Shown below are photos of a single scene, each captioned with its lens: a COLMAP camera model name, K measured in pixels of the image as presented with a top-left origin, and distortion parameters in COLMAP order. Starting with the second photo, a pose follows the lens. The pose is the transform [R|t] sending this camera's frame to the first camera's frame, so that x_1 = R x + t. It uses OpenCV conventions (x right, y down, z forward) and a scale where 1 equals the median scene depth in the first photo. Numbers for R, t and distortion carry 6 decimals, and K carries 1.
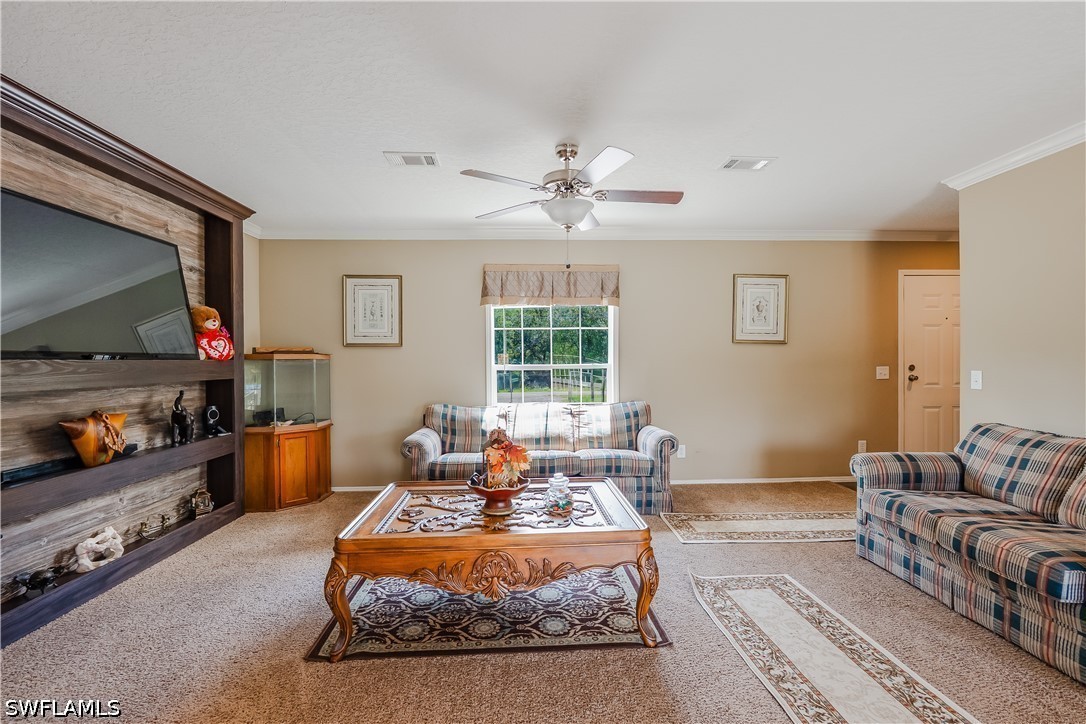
lens RADIAL K [[497.5, 0, 542.2], [0, 497.5, 360.0], [0, 0, 1]] dist [-0.014654, -0.000279]
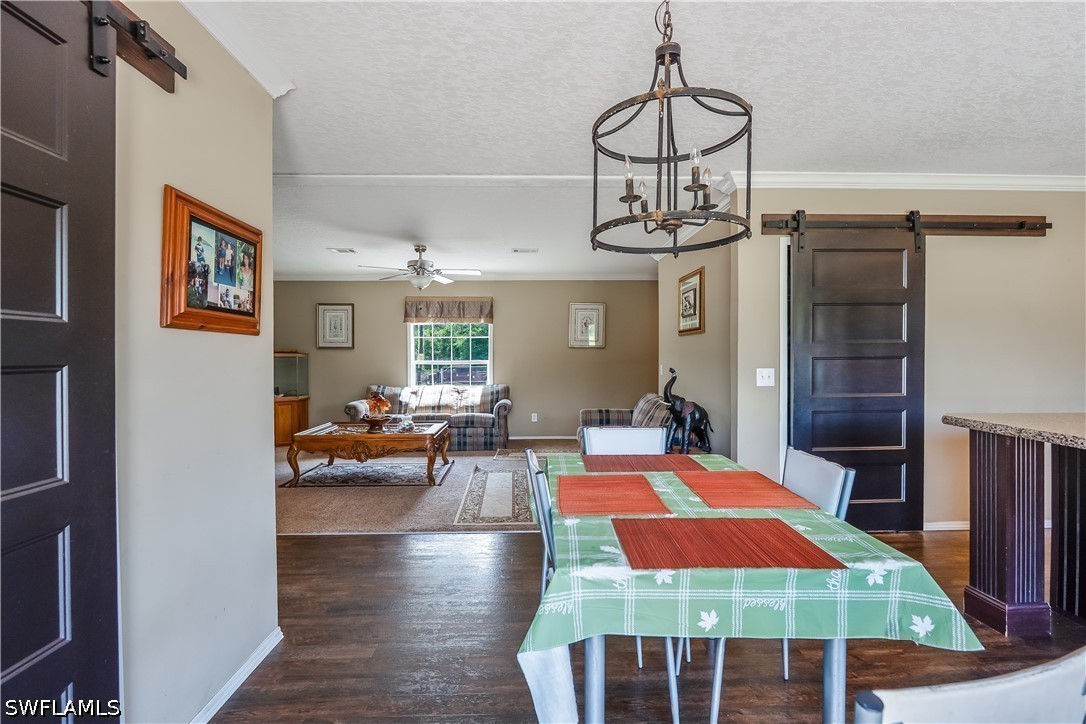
lens RADIAL K [[497.5, 0, 542.0], [0, 497.5, 359.6], [0, 0, 1]] dist [-0.014654, -0.000279]
pose [[0.999808, 0.005568, -0.018799, 0.373350], [-0.005507, 0.999979, 0.003315, -0.001719], [0.018817, -0.003211, 0.999818, -0.609315]]
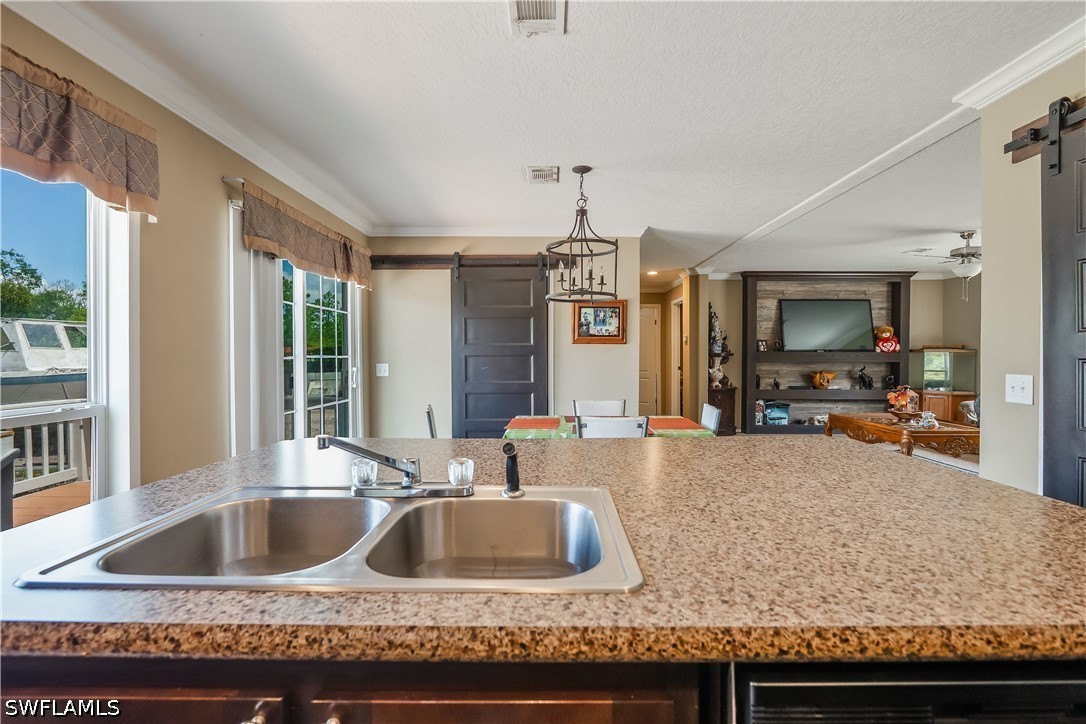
lens RADIAL K [[497.5, 0, 545.9], [0, 497.5, 358.6], [0, 0, 1]] dist [-0.014654, -0.000279]
pose [[-0.049884, 0.016010, -0.998627, 1.249215], [0.000073, 0.999872, 0.016027, -0.005790], [0.998755, 0.000726, -0.049879, -0.267931]]
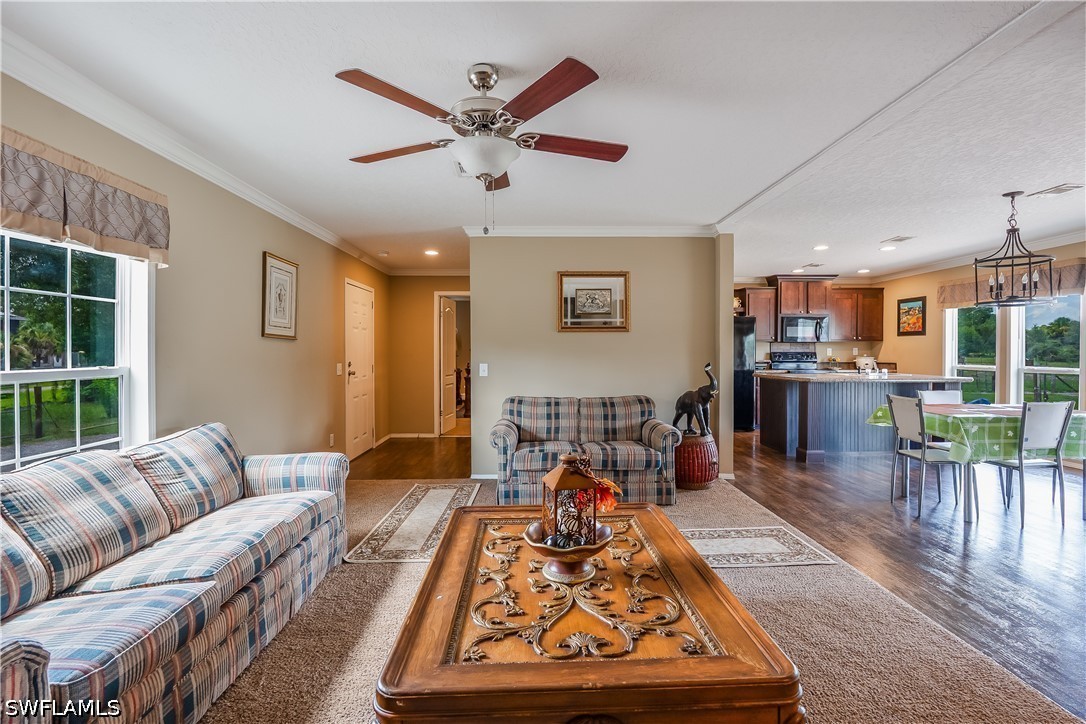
lens RADIAL K [[497.5, 0, 544.6], [0, 497.5, 356.2], [0, 0, 1]] dist [-0.014654, -0.000279]
pose [[0.018149, -0.000905, 0.999835, -0.457707], [0.006847, 0.999976, 0.000781, -0.000918], [-0.999812, 0.006832, 0.018155, 0.599991]]
